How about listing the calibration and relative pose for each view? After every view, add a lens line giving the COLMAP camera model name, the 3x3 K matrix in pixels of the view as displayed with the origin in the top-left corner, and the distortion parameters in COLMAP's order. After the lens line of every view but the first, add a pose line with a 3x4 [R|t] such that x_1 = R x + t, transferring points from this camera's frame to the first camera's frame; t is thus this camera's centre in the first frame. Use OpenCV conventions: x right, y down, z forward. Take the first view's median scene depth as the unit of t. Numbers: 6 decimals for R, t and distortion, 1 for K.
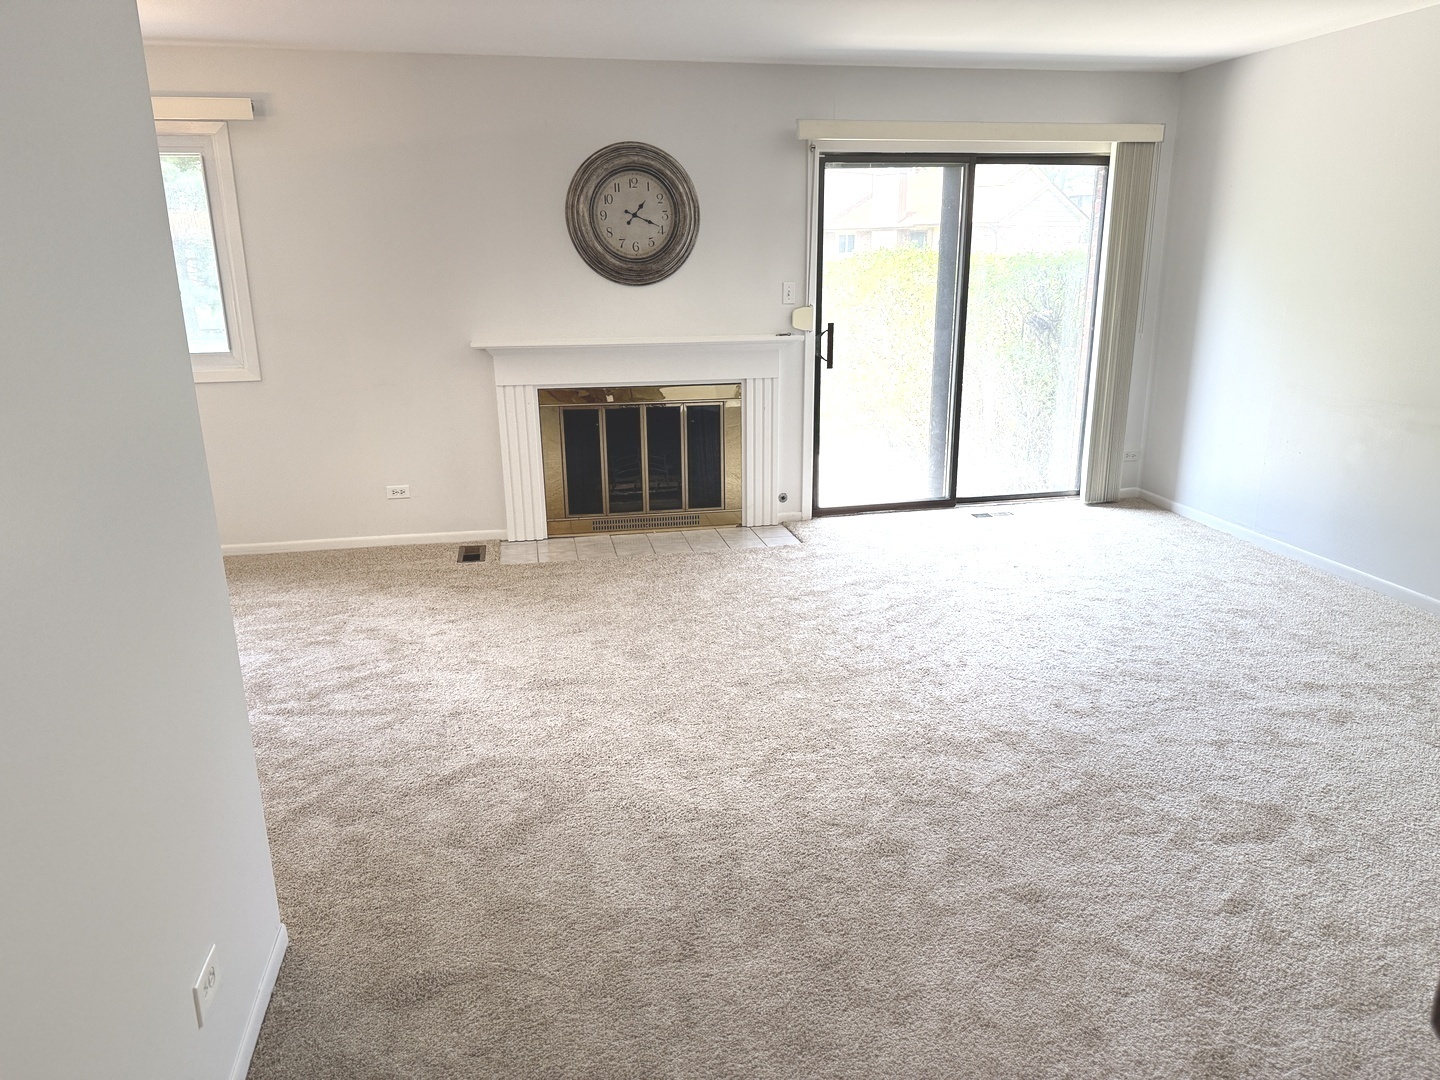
lens RADIAL K [[1036.1, 0, 729.9], [0, 1036.1, 564.4], [0, 0, 1]] dist [0.148591, -0.305325]
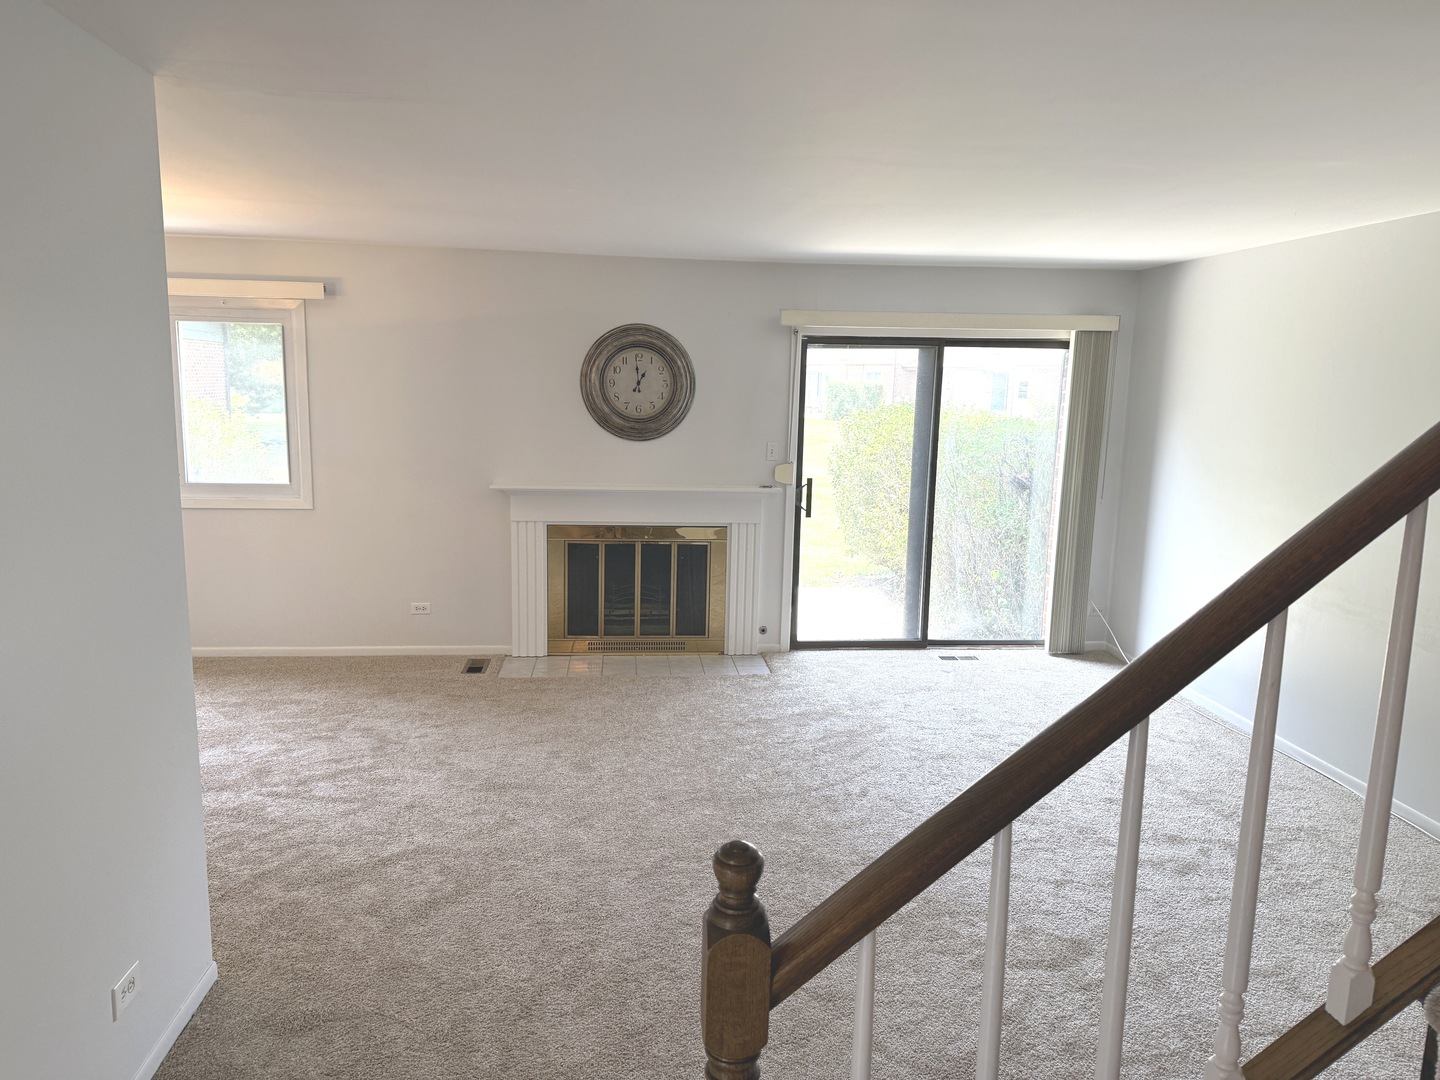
lens RADIAL K [[1043.9, 0, 720.0], [0, 1043.9, 540.0], [0, 0, 1]] dist [0.087700, -0.130183]
pose [[0.993671, 0.047606, -0.101739, 0.127570], [-0.060718, 0.989661, -0.129940, -0.013944], [0.094502, 0.135295, 0.986288, -0.119008]]
